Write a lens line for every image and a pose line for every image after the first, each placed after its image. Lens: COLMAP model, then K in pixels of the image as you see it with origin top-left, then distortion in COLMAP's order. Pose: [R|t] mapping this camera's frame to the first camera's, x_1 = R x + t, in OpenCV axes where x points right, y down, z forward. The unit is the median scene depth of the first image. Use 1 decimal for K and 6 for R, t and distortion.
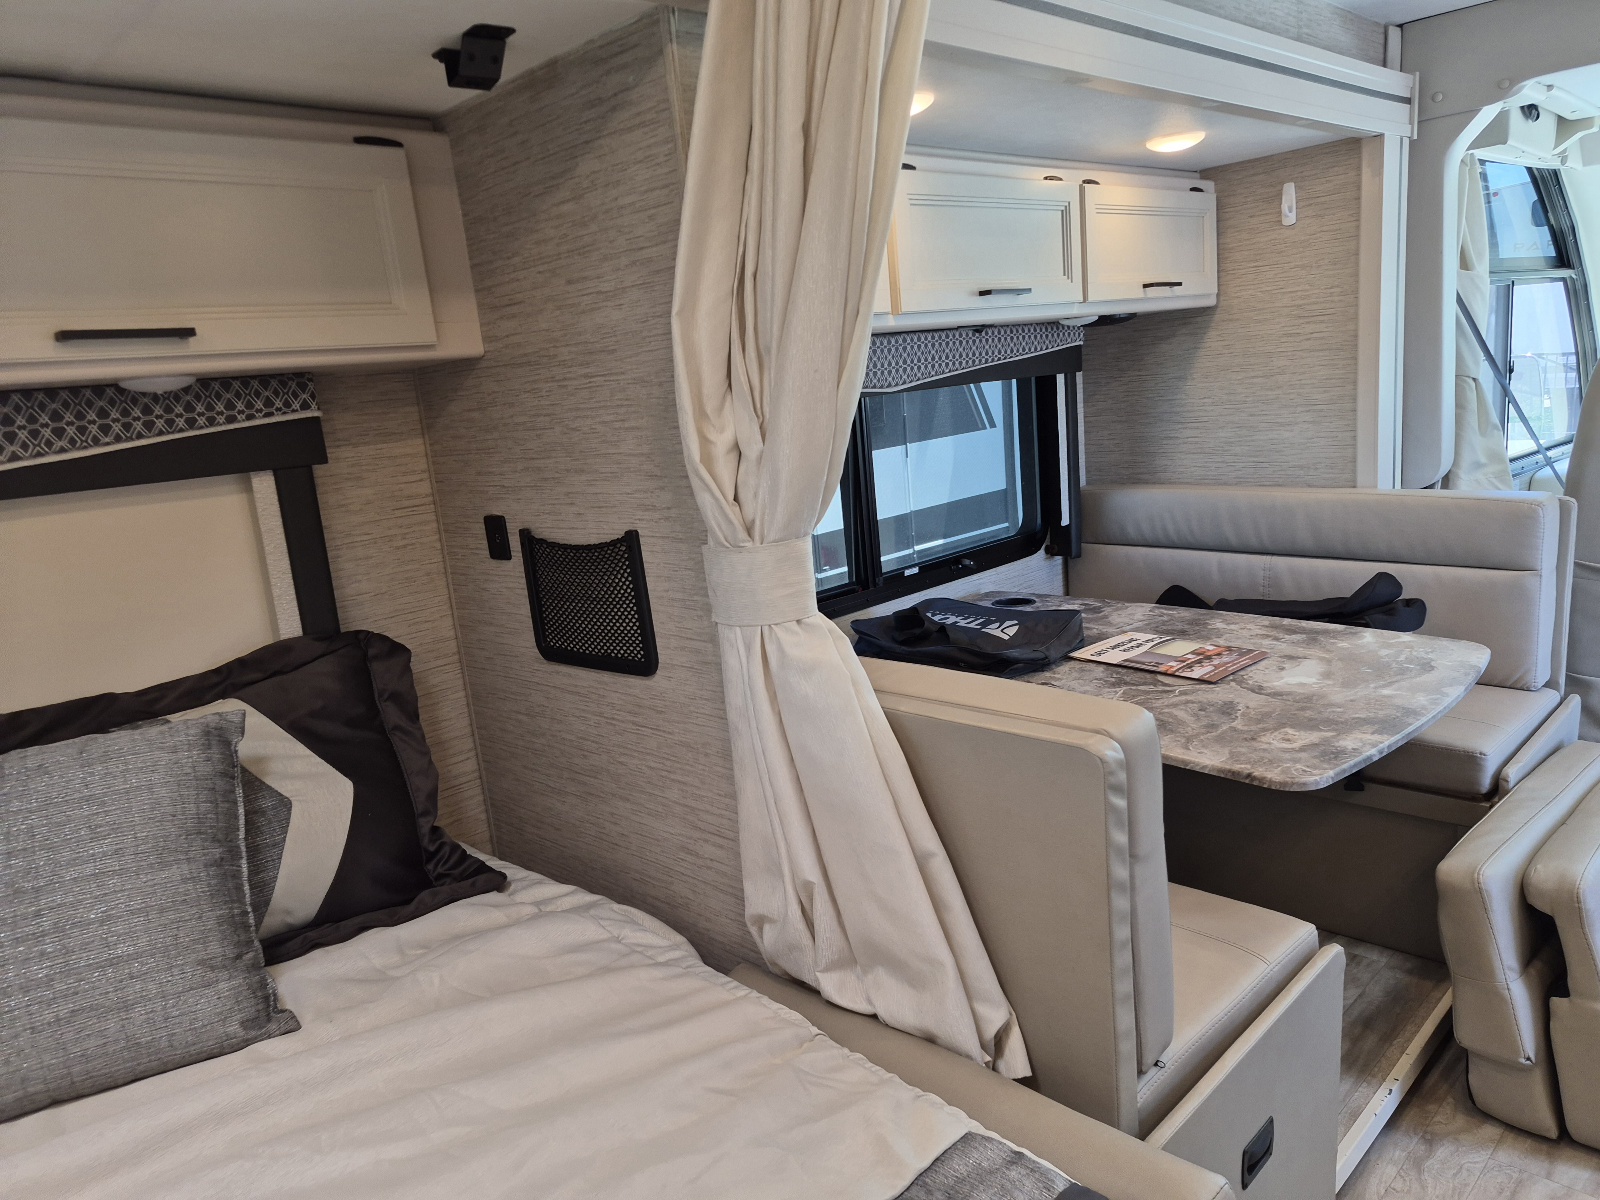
lens RADIAL K [[1117.6, 0, 790.2], [0, 1117.6, 612.5], [0, 0, 1]] dist [0.071924, -0.064251]
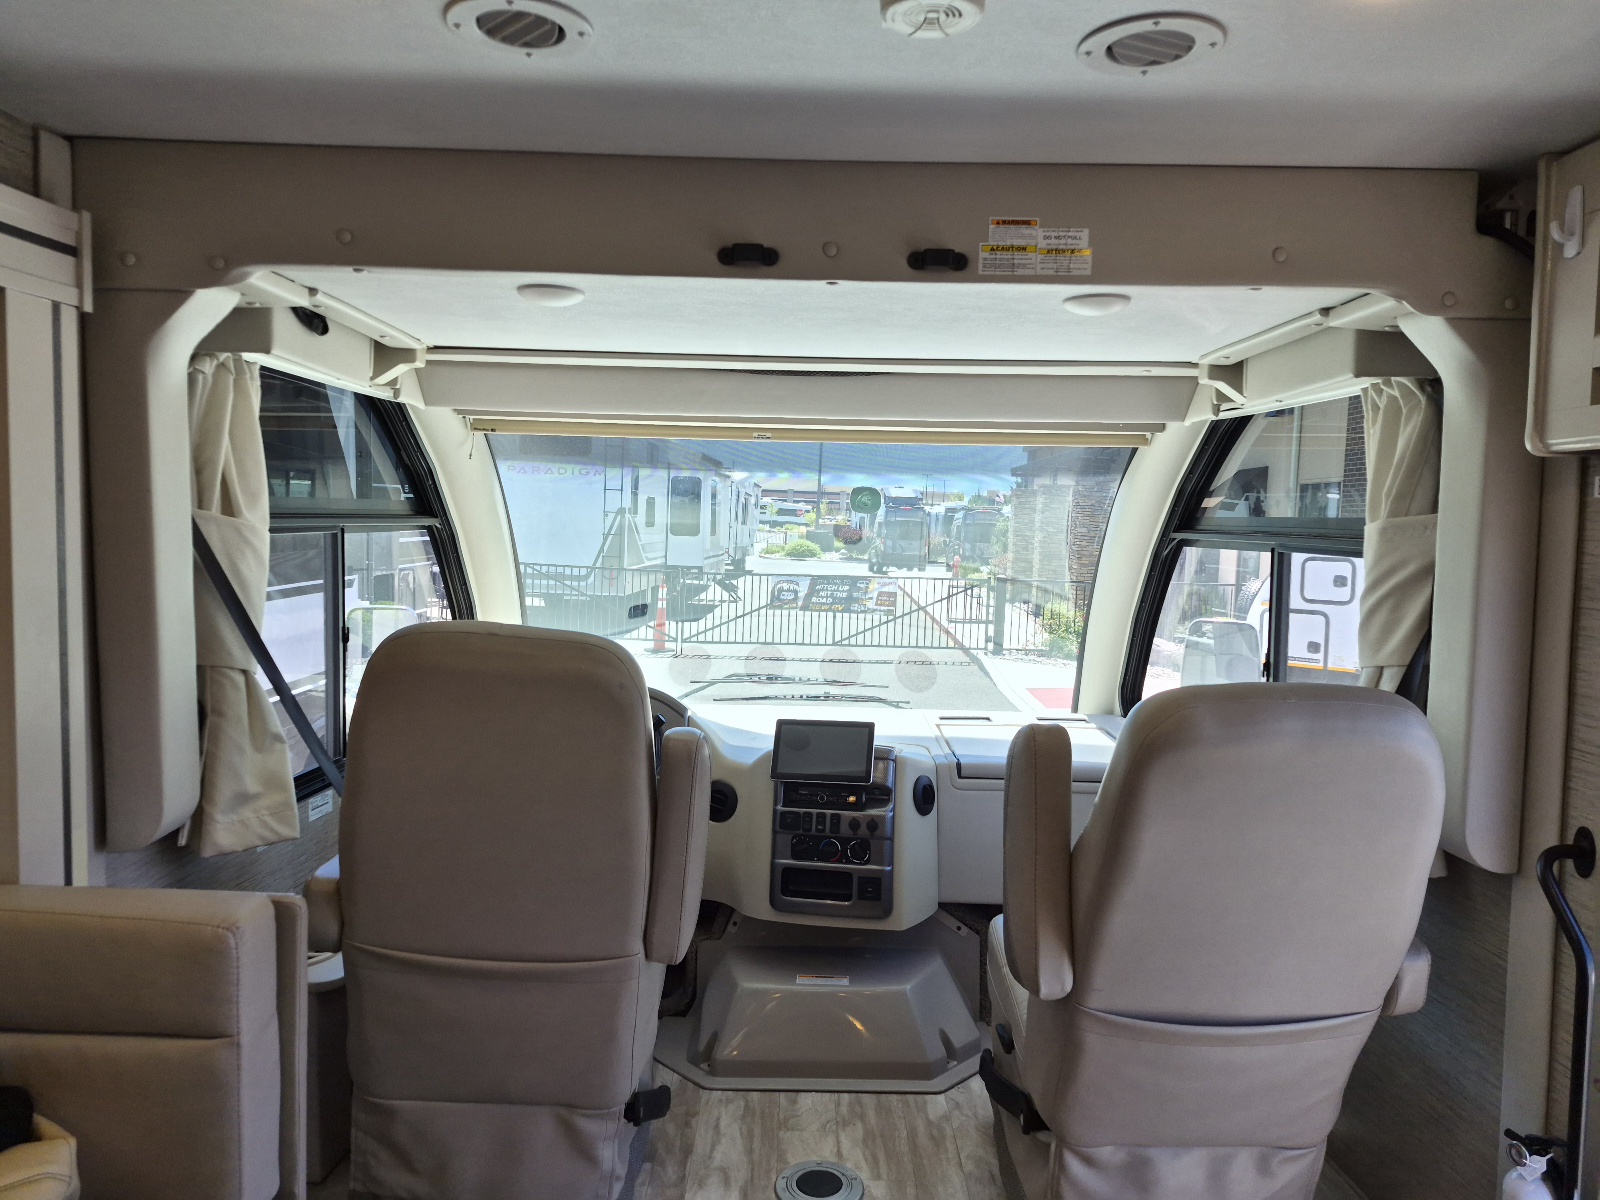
lens RADIAL K [[1117.6, 0, 796.8], [0, 1117.6, 608.4], [0, 0, 1]] dist [0.071924, -0.064251]
pose [[0.706051, 0.044315, 0.706774, 0.490047], [0.066518, 0.989477, -0.128491, -0.184212], [-0.705031, 0.137734, 0.695673, 0.386819]]
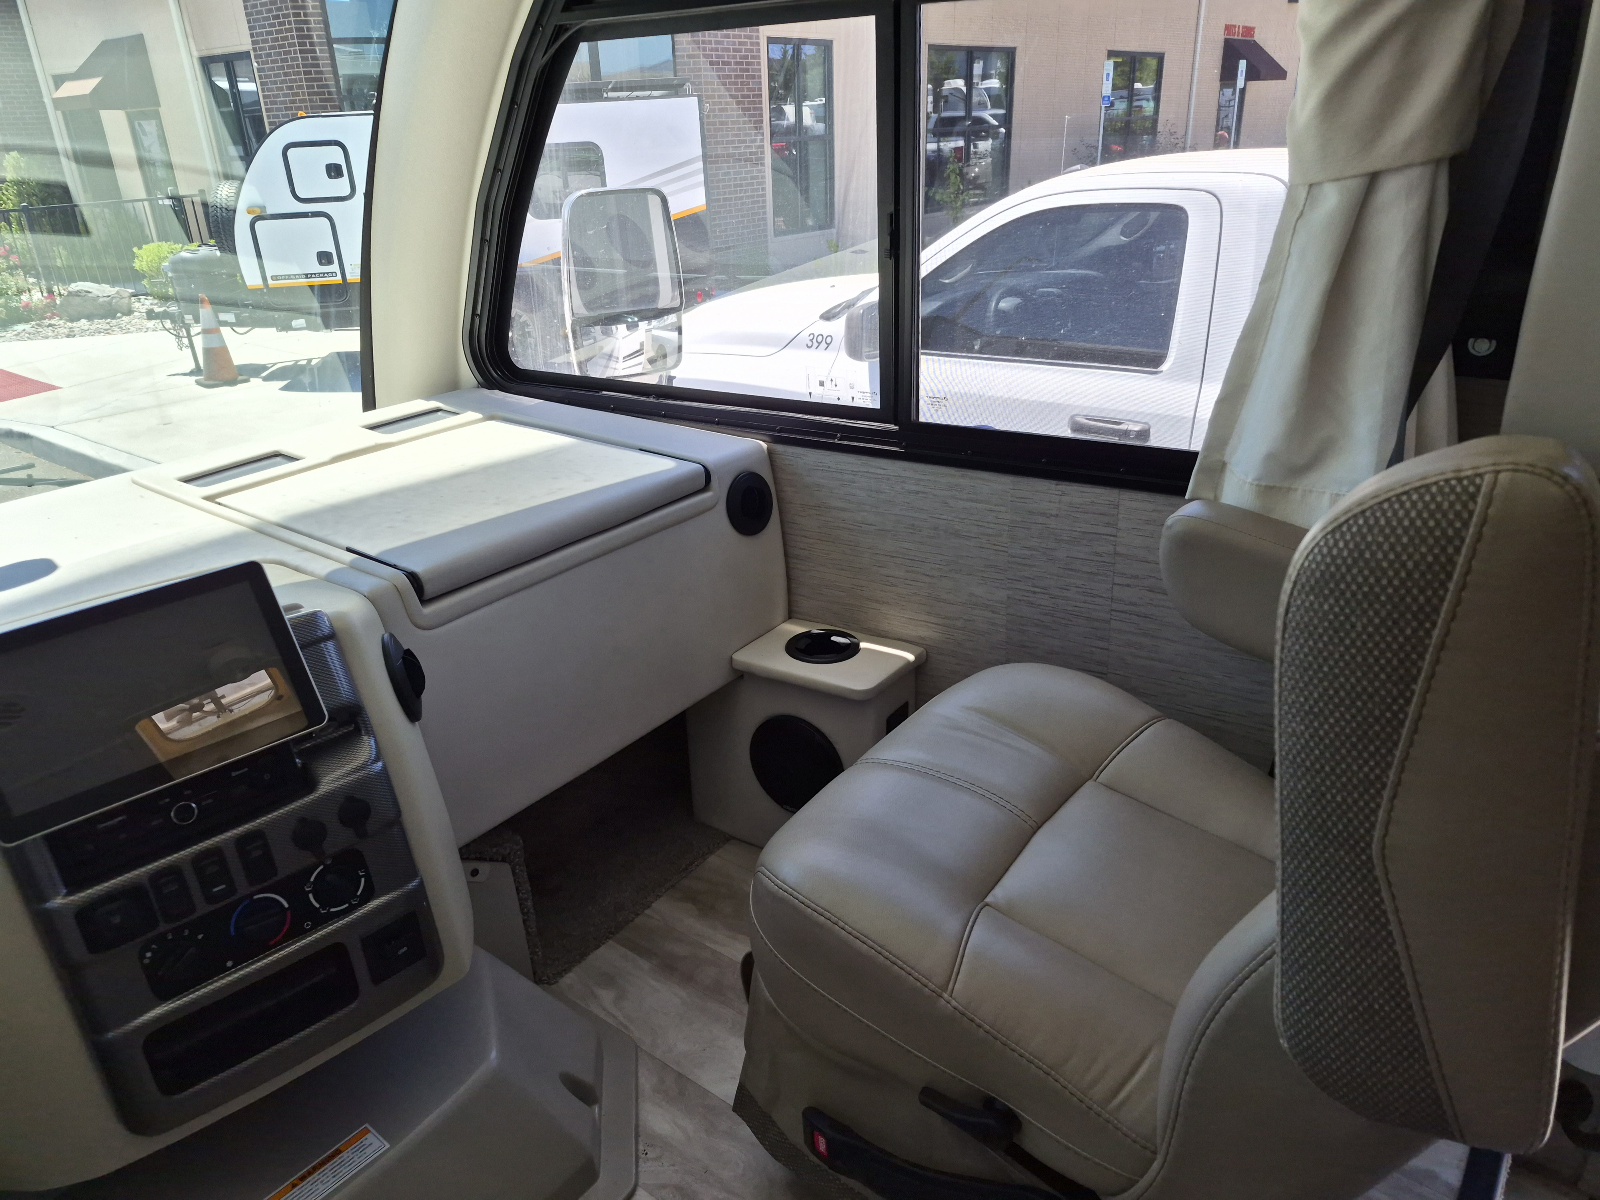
lens RADIAL K [[1117.6, 0, 806.6], [0, 1117.6, 609.5], [0, 0, 1]] dist [0.071924, -0.064251]
pose [[-0.119484, -0.322715, 0.938924, 1.006912], [0.268639, 0.899914, 0.343493, -0.299074], [-0.955802, 0.293273, -0.020832, 1.052398]]
